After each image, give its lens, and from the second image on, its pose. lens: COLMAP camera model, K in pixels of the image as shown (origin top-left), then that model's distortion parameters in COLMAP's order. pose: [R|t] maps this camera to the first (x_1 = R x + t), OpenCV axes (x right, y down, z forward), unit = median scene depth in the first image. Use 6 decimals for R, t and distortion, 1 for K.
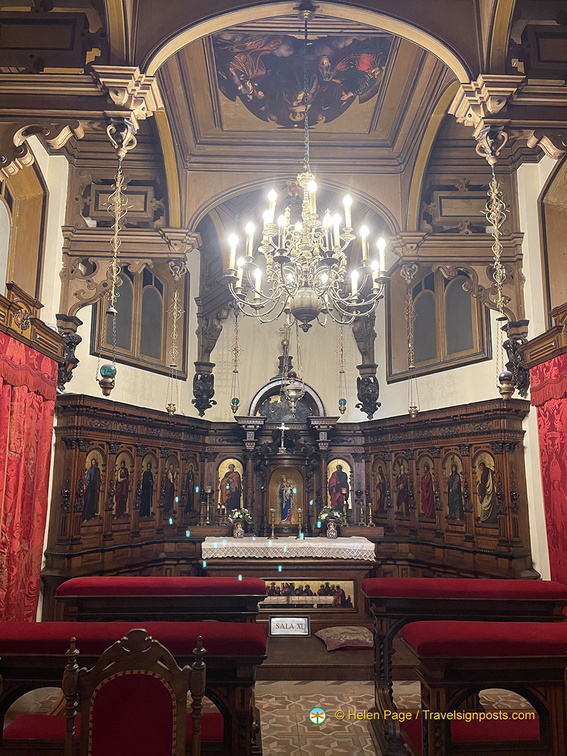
lens RADIAL K [[576.1, 0, 283.5], [0, 576.1, 378.0], [0, 0, 1]] dist [0.087390, -0.089056]
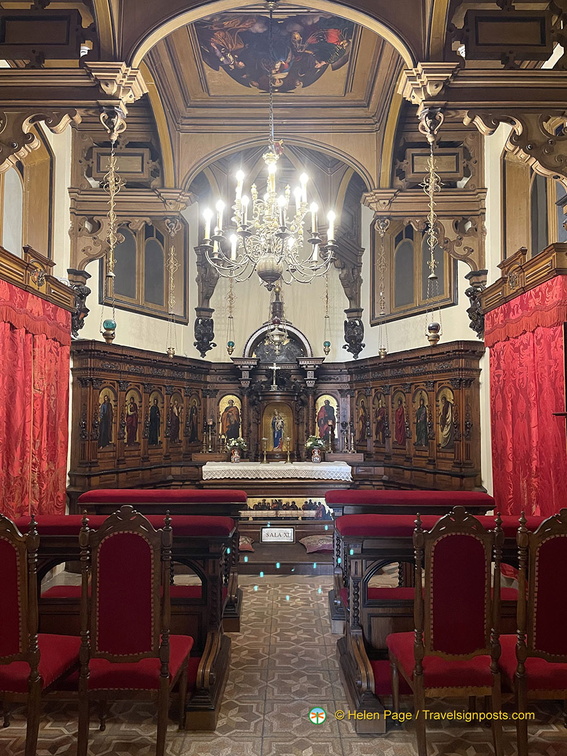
lens RADIAL K [[576.1, 0, 283.5], [0, 576.1, 378.0], [0, 0, 1]] dist [0.087390, -0.089056]
pose [[0.999544, -0.005824, -0.029630, 0.062144], [0.009034, 0.993957, 0.109397, -0.018901], [0.028814, -0.109614, 0.993556, -0.136801]]
